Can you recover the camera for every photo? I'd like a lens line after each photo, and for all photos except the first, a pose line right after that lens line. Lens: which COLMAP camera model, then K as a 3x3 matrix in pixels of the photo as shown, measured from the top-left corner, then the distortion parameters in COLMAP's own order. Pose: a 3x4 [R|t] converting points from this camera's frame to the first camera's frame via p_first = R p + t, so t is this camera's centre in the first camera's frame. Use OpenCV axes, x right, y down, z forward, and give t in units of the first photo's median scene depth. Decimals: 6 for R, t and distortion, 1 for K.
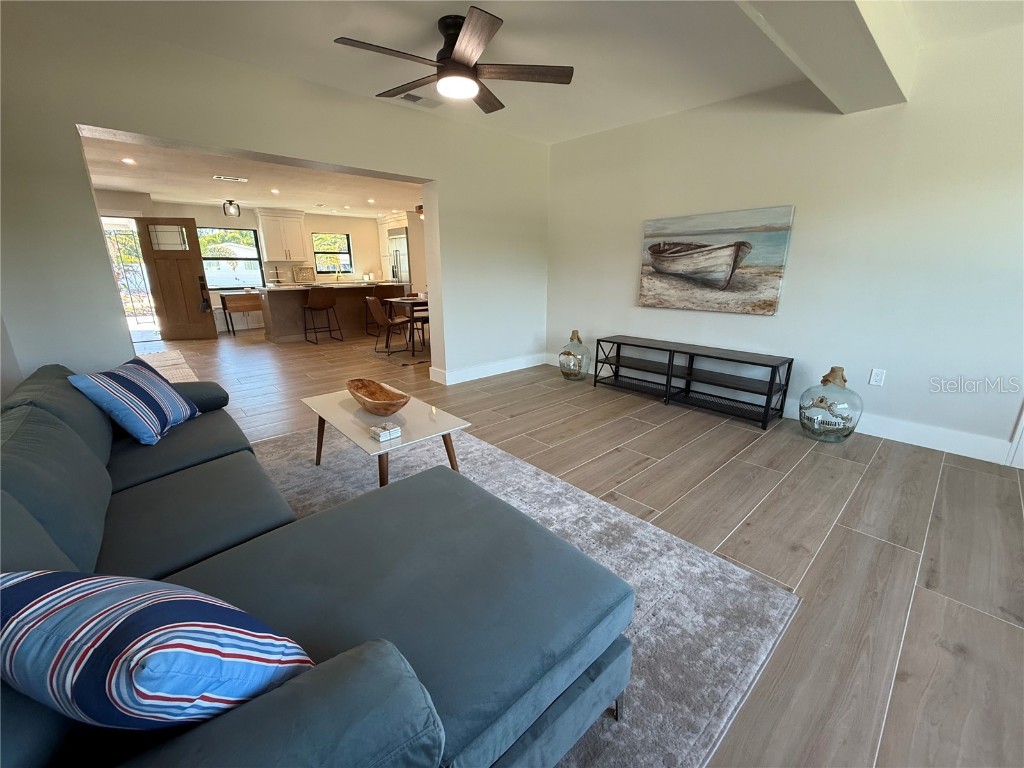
lens RADIAL K [[406.8, 0, 508.6], [0, 406.8, 382.3], [0, 0, 1]] dist [0.000512, -0.000088]
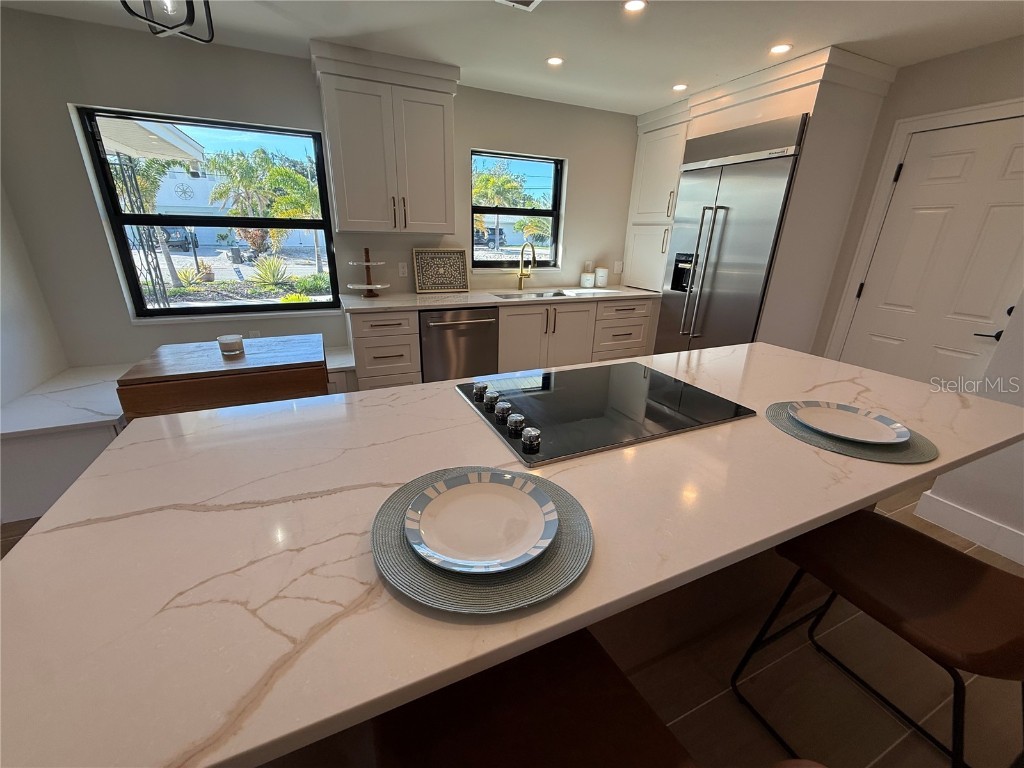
lens RADIAL K [[406.8, 0, 508.6], [0, 406.8, 382.3], [0, 0, 1]] dist [0.000512, -0.000088]
pose [[0.954302, 0.131124, -0.268540, -0.342242], [-0.111370, 0.989912, 0.087586, -0.209412], [0.277315, -0.053676, 0.959278, 0.679422]]
